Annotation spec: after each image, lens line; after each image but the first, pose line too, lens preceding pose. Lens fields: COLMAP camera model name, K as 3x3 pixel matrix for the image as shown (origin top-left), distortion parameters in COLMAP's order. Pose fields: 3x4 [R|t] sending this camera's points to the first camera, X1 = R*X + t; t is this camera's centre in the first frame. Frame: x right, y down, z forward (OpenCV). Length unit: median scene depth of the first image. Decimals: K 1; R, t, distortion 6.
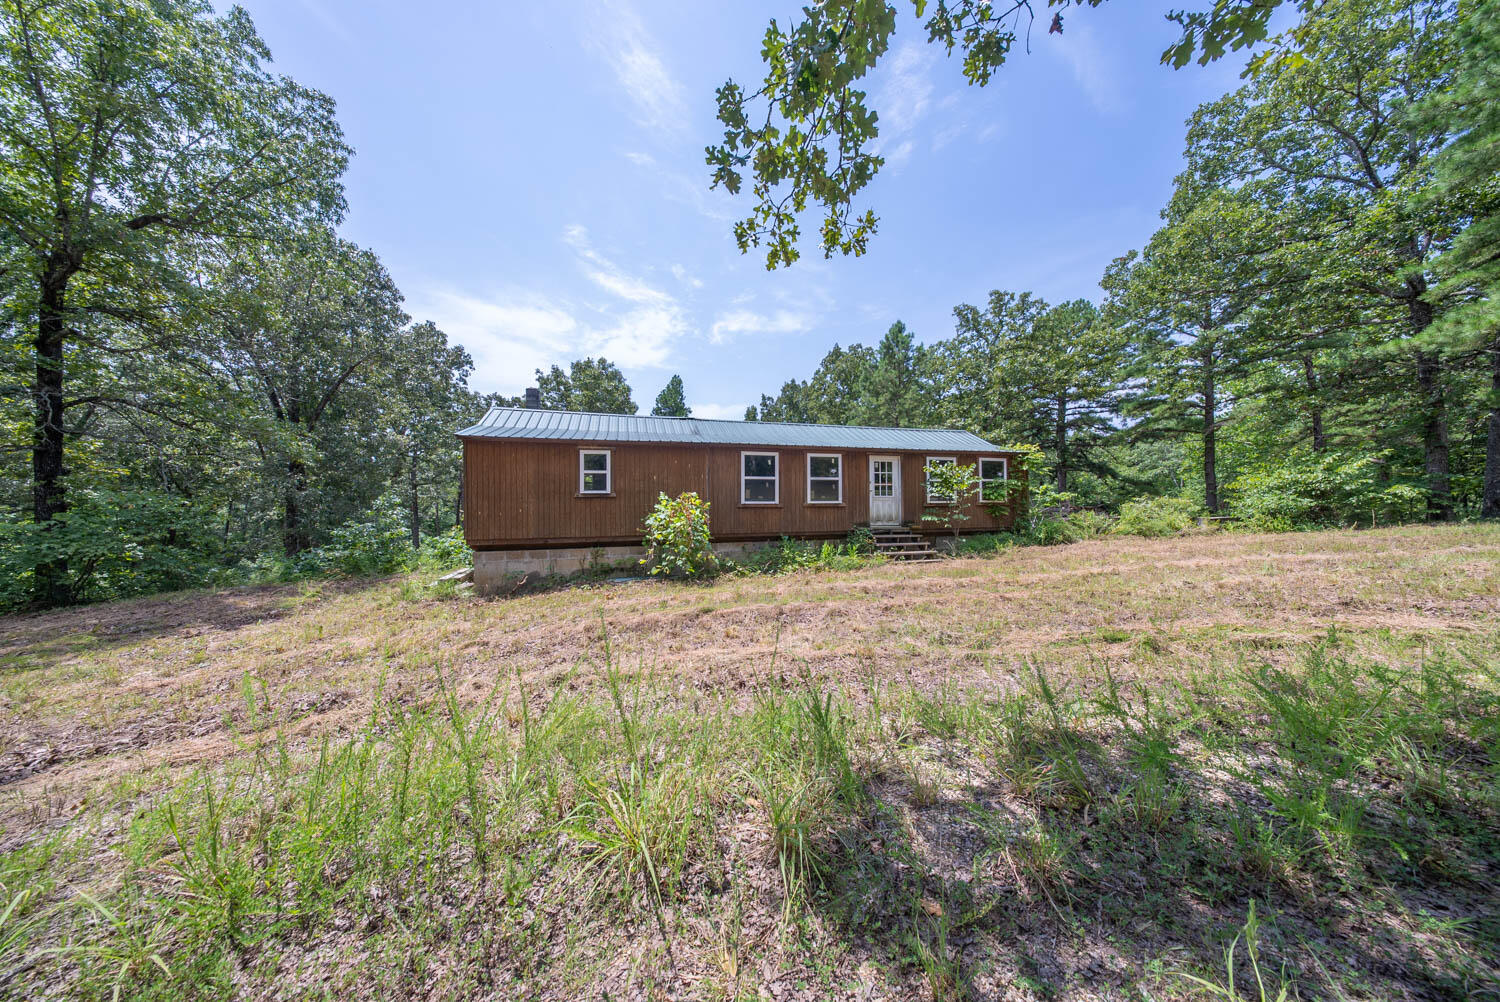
lens RADIAL K [[447.1, 0, 750.0], [0, 447.1, 501.0], [0, 0, 1]] dist [0.000277, 0.000015]
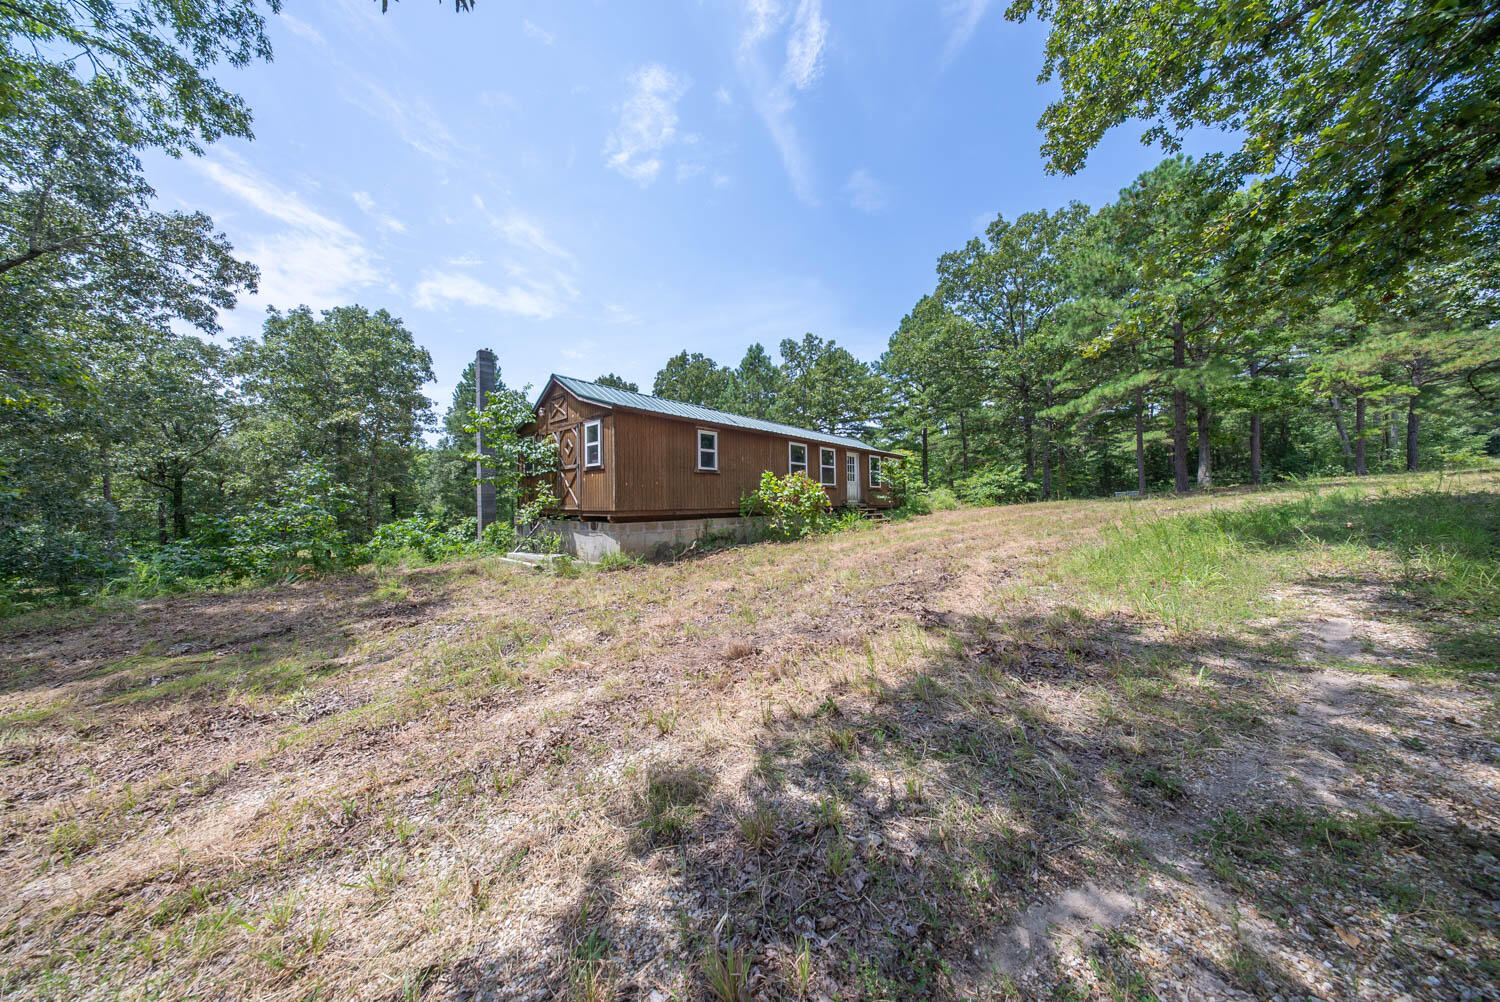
lens RADIAL K [[447.1, 0, 750.0], [0, 447.1, 501.0], [0, 0, 1]] dist [0.000277, 0.000015]
pose [[0.836351, 0.000661, 0.548195, -0.659183], [0.001483, 0.999993, -0.003468, 0.049336], [-0.548193, 0.003714, 0.836344, 0.011610]]
